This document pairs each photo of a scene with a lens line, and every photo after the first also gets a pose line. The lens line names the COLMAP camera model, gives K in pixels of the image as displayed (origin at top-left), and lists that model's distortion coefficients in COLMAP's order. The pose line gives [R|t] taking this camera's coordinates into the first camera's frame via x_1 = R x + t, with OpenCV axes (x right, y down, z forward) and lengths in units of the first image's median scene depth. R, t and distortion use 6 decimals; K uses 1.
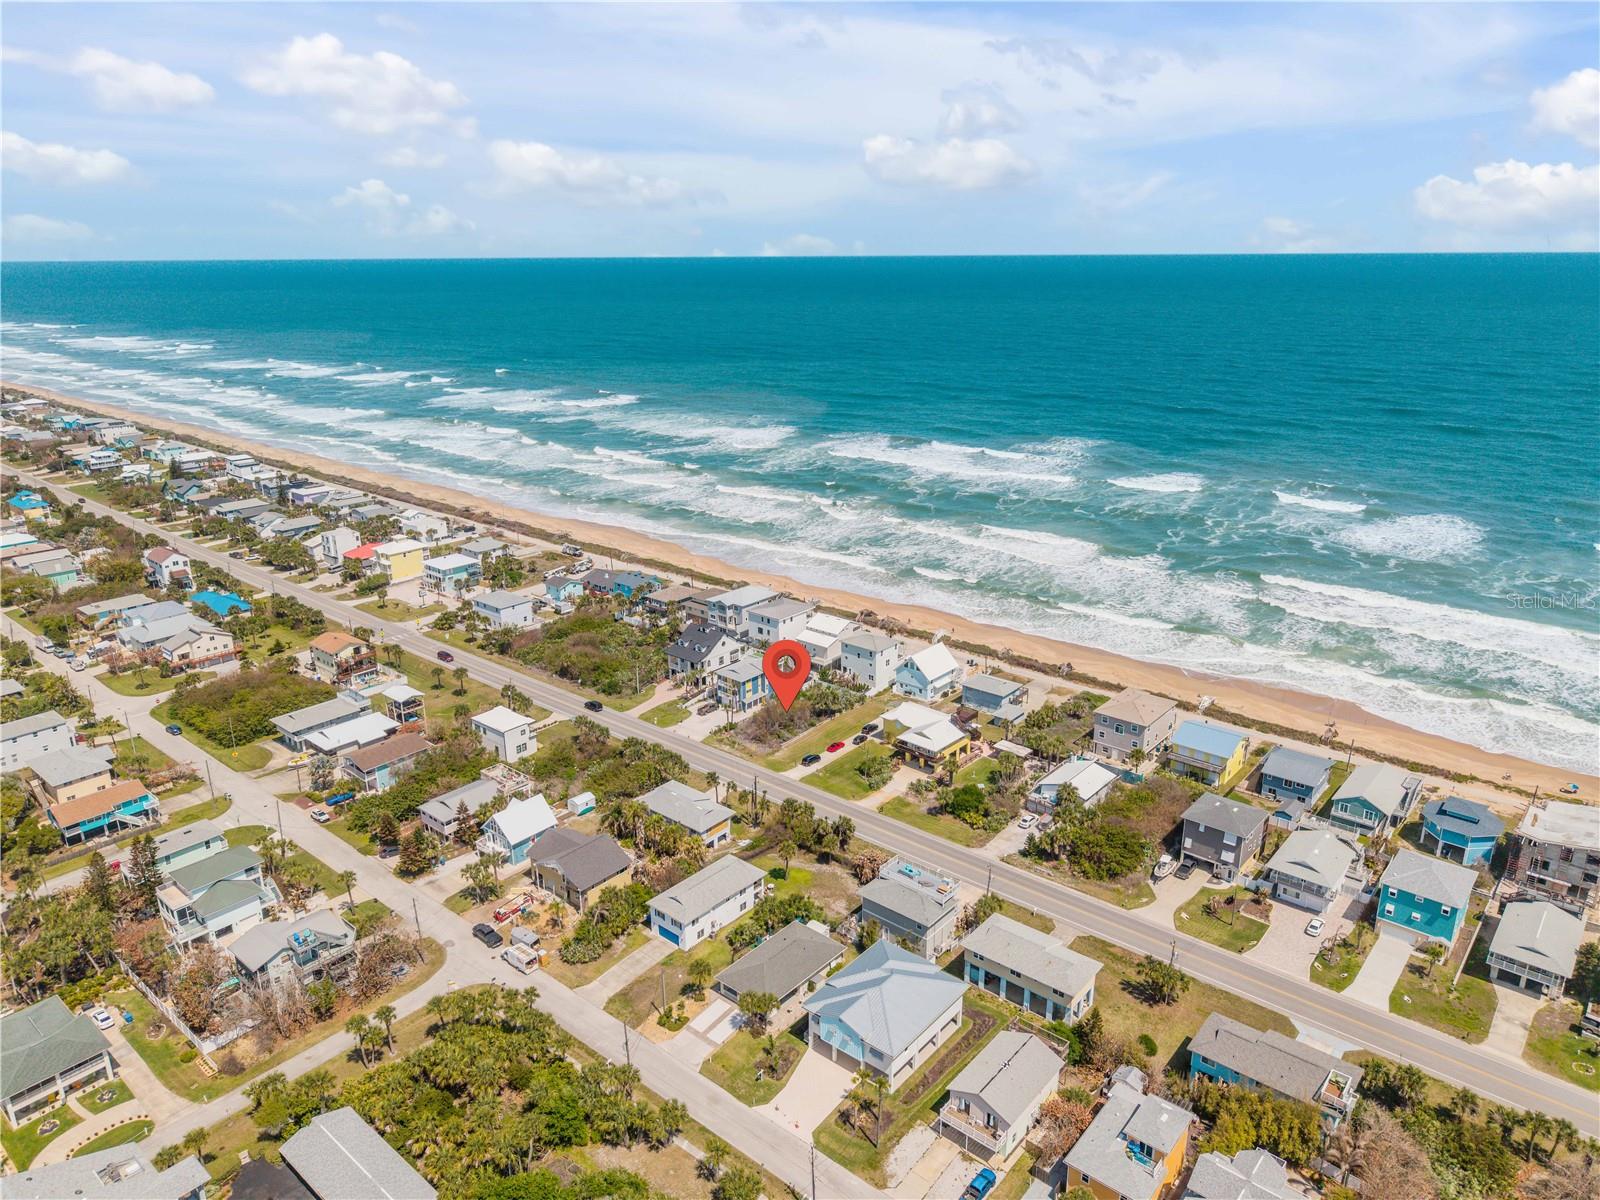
lens RADIAL K [[1077.3, 0, 800.0], [0, 1077.3, 600.0], [0, 0, 1]] dist [0.028523, -0.052883]
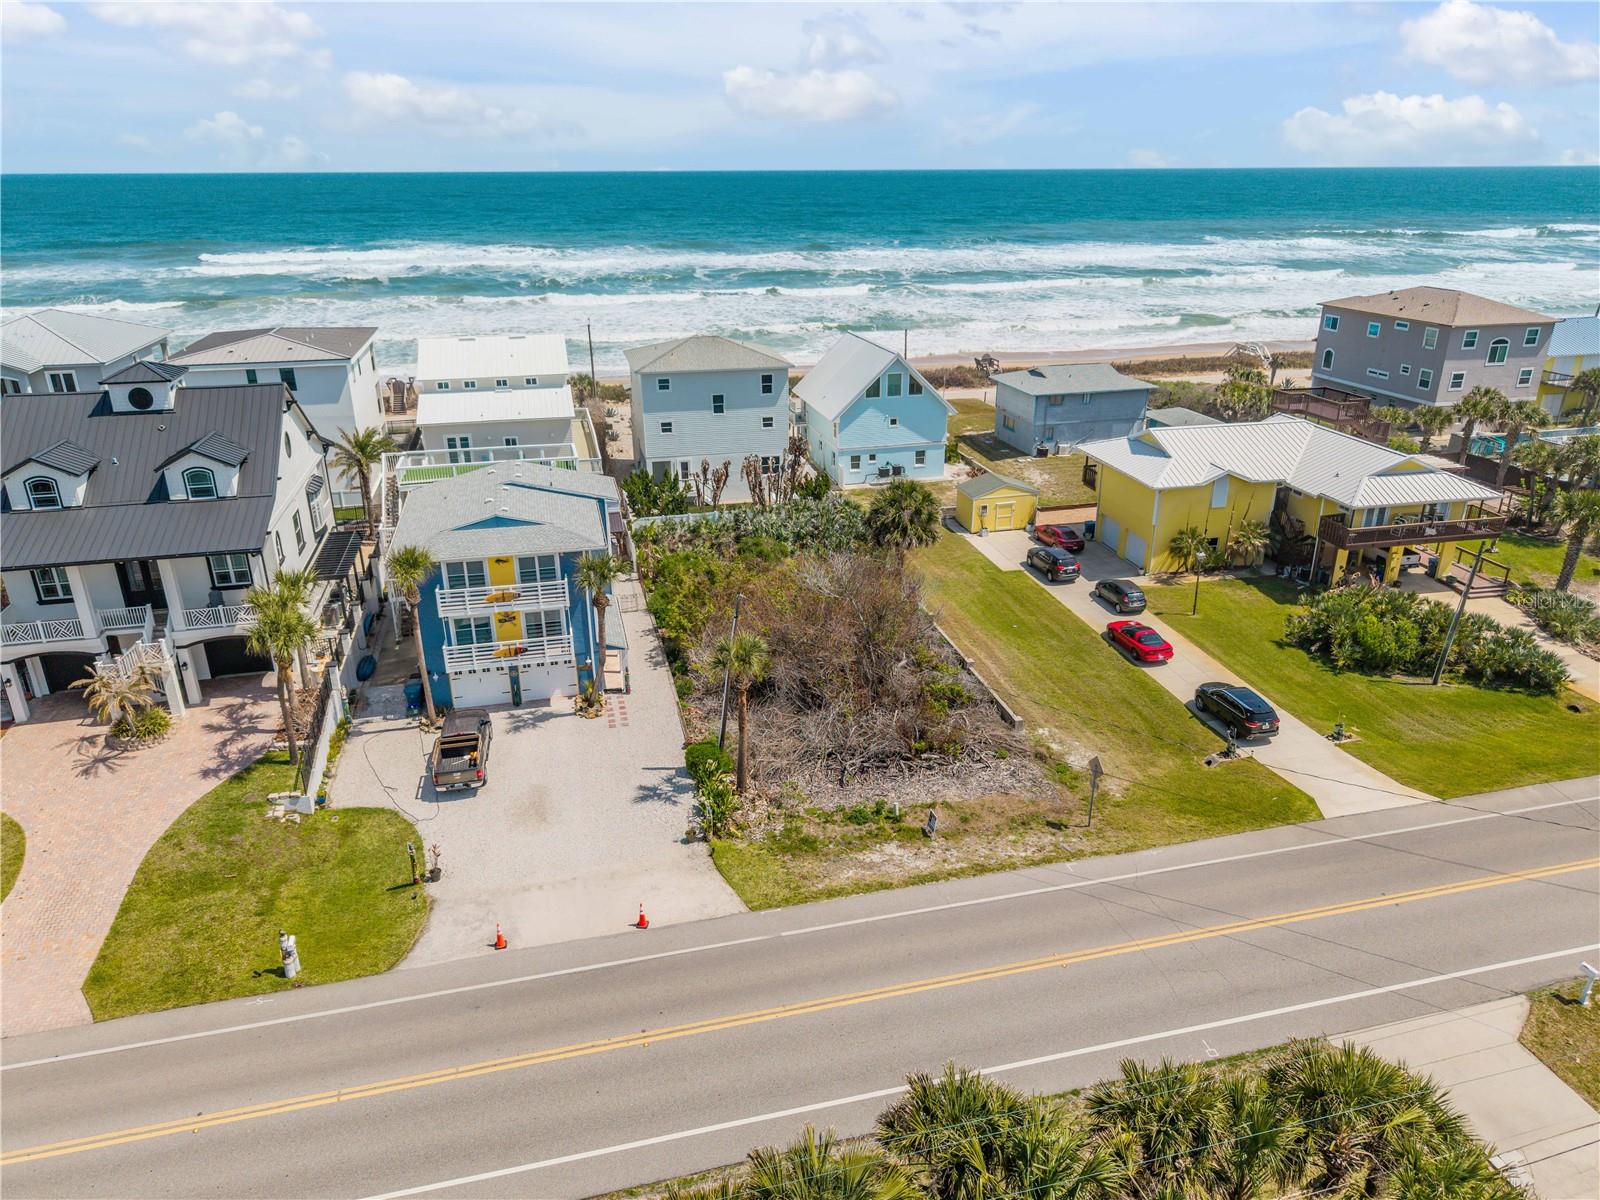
lens RADIAL K [[1073.7, 0, 800.0], [0, 1073.7, 600.0], [0, 0, 1]] dist [0.059456, -0.144851]
pose [[0.583914, -0.297075, 0.755507, -0.166285], [0.248714, 0.951351, 0.181858, 0.052622], [-0.772778, 0.081716, 0.629394, 0.764386]]
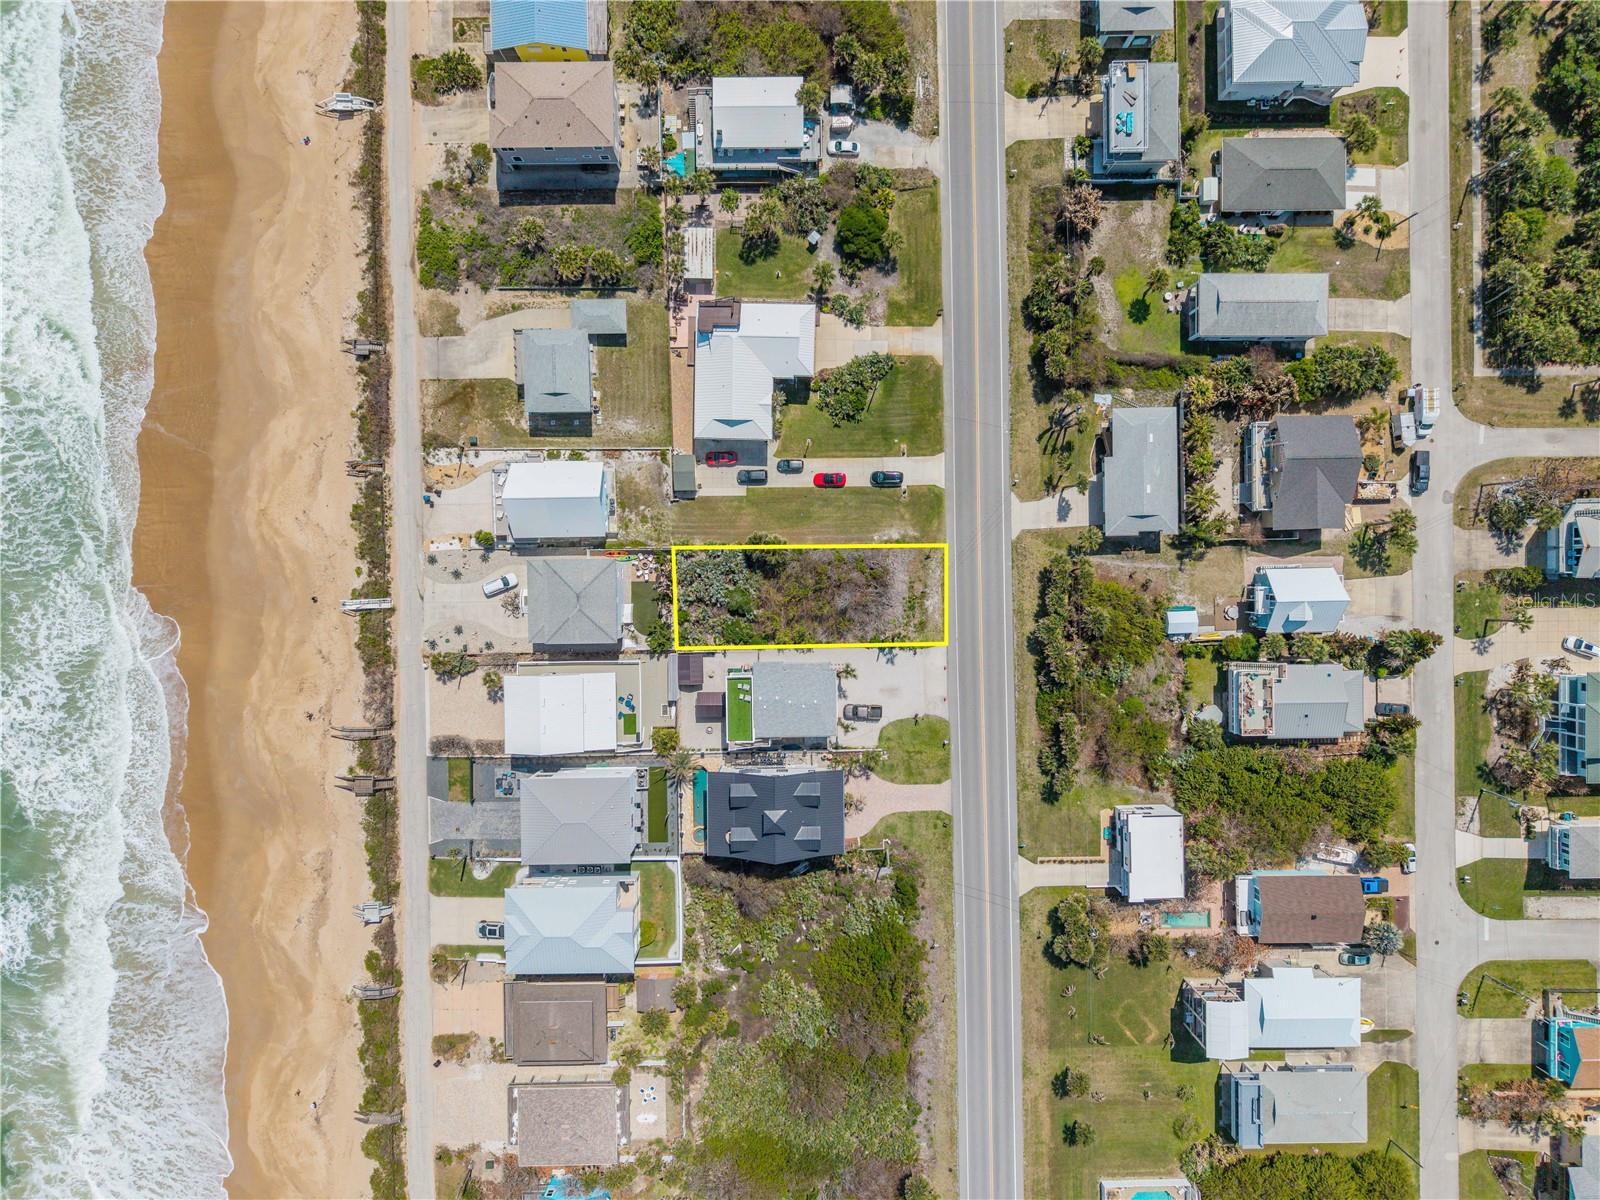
lens RADIAL K [[1080.1, 0, 800.0], [0, 1080.1, 600.0], [0, 0, 1]] dist [0.003579, -0.002019]
pose [[-0.660381, -0.750837, -0.011891, -0.002975], [0.228211, -0.215753, 0.949405, -0.452236], [-0.715414, 0.624255, 0.313828, 0.716702]]
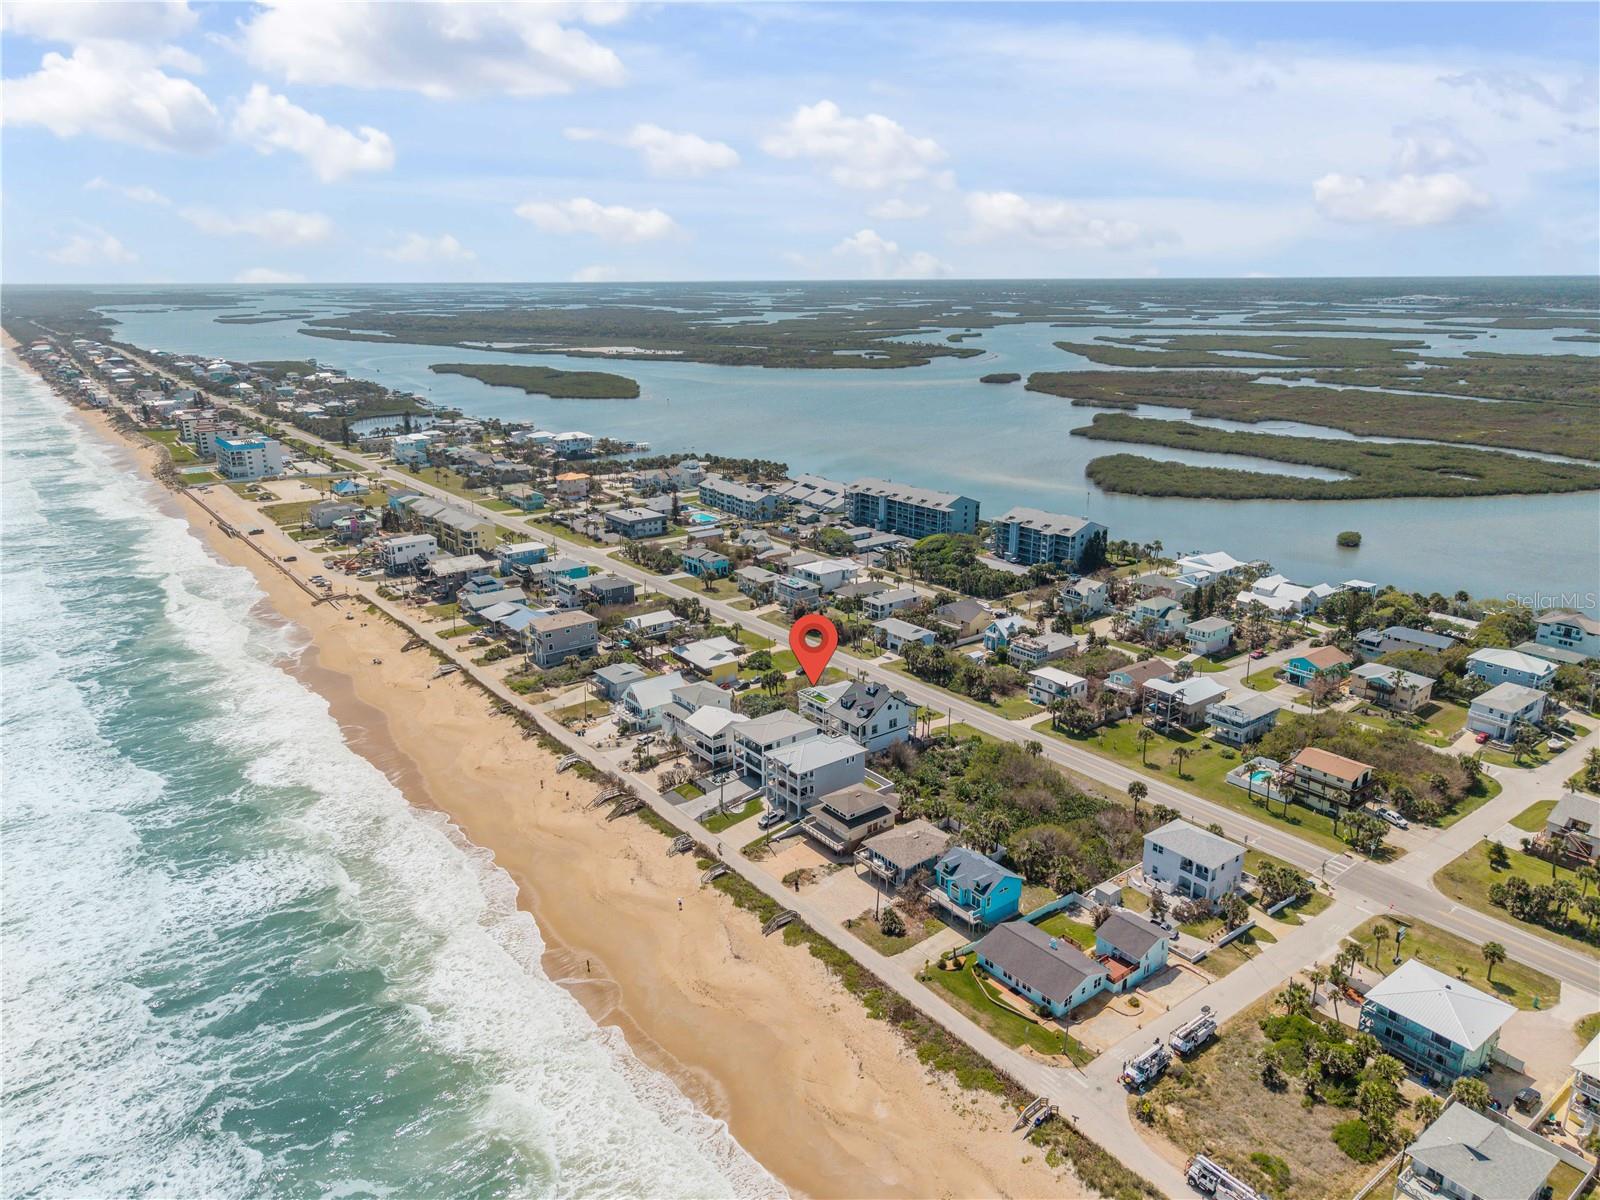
lens RADIAL K [[1080.1, 0, 800.0], [0, 1080.1, 600.0], [0, 0, 1]] dist [0.003579, -0.002019]
pose [[-0.978091, -0.046727, 0.202866, -0.198503], [0.077299, 0.823298, 0.562321, -0.527738], [-0.193294, 0.565682, -0.801649, 1.629857]]
